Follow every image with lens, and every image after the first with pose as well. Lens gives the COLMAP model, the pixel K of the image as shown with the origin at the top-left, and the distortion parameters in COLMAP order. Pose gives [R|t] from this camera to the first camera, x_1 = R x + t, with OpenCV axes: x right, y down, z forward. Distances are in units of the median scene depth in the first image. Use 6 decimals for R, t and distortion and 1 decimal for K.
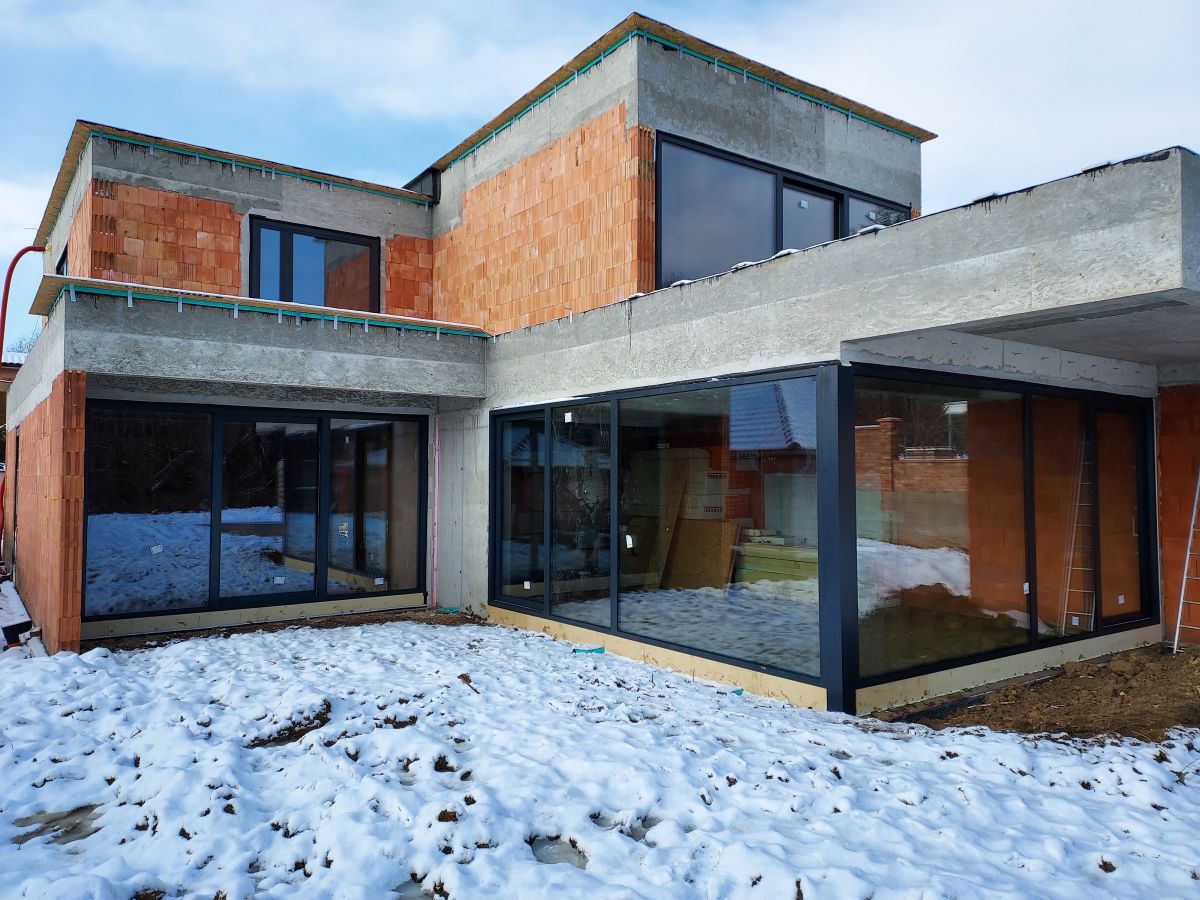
lens RADIAL K [[868.8, 0, 614.2], [0, 868.8, 433.4], [0, 0, 1]] dist [0.046529, 0.001069]
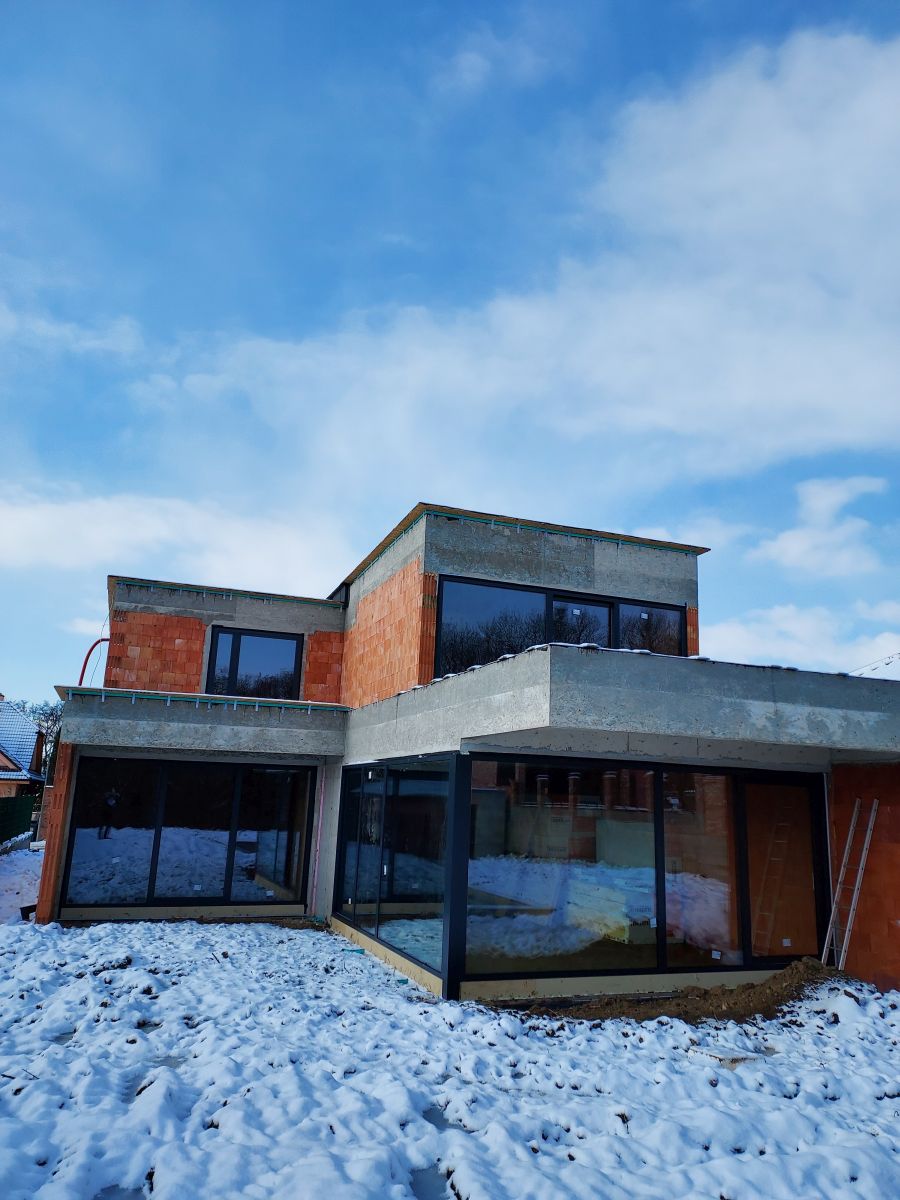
lens RADIAL K [[862.8, 0, 465.4], [0, 862.8, 599.7], [0, 0, 1]] dist [0.101901, -0.106719]
pose [[0.964894, -0.026156, -0.261335, 0.503768], [-0.021457, 0.983852, -0.177693, -0.055796], [0.261763, 0.177062, 0.948751, -0.369431]]
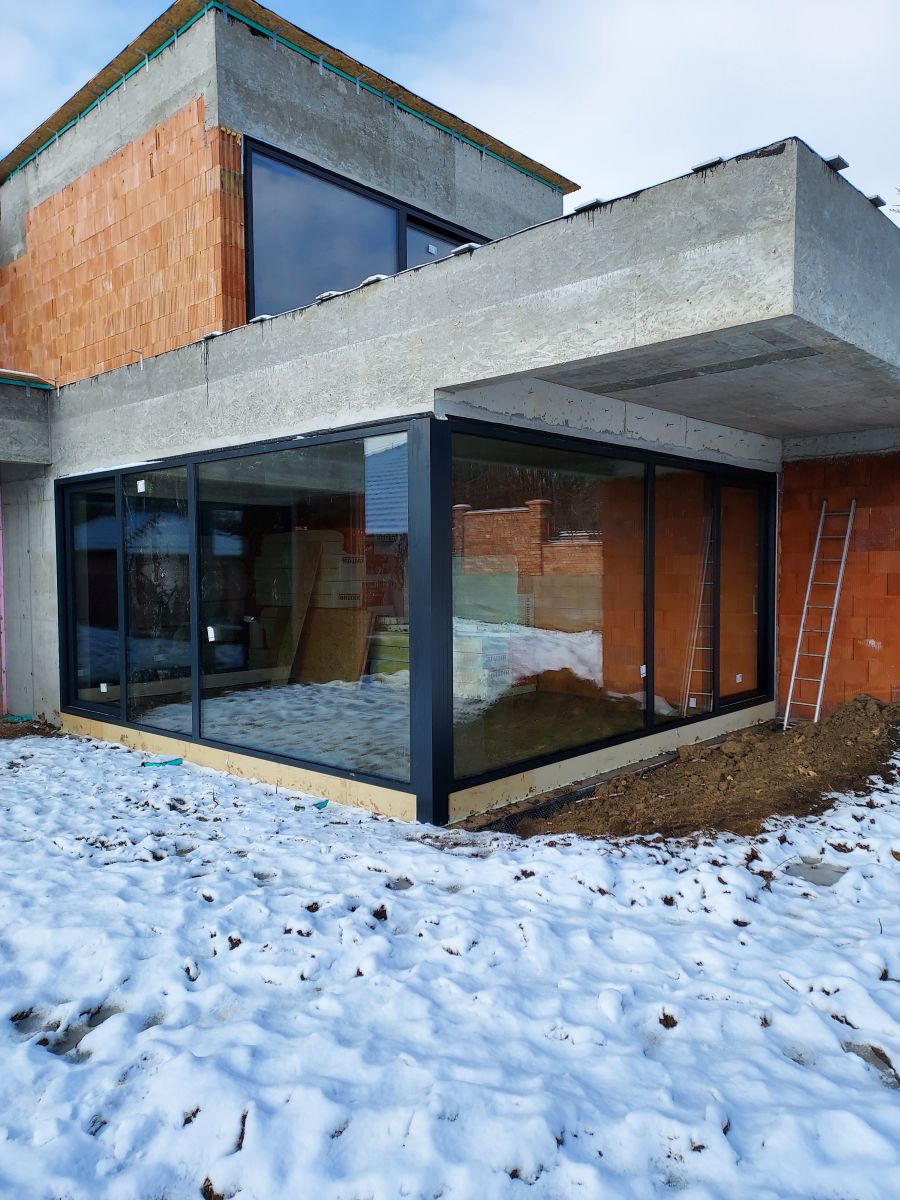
lens RADIAL K [[862.8, 0, 465.4], [0, 862.8, 599.7], [0, 0, 1]] dist [0.101901, -0.106719]
pose [[0.981396, -0.015619, 0.191360, 0.094761], [-0.001006, 0.996254, 0.086474, 0.017825], [-0.191994, -0.085058, 0.977703, 0.122504]]
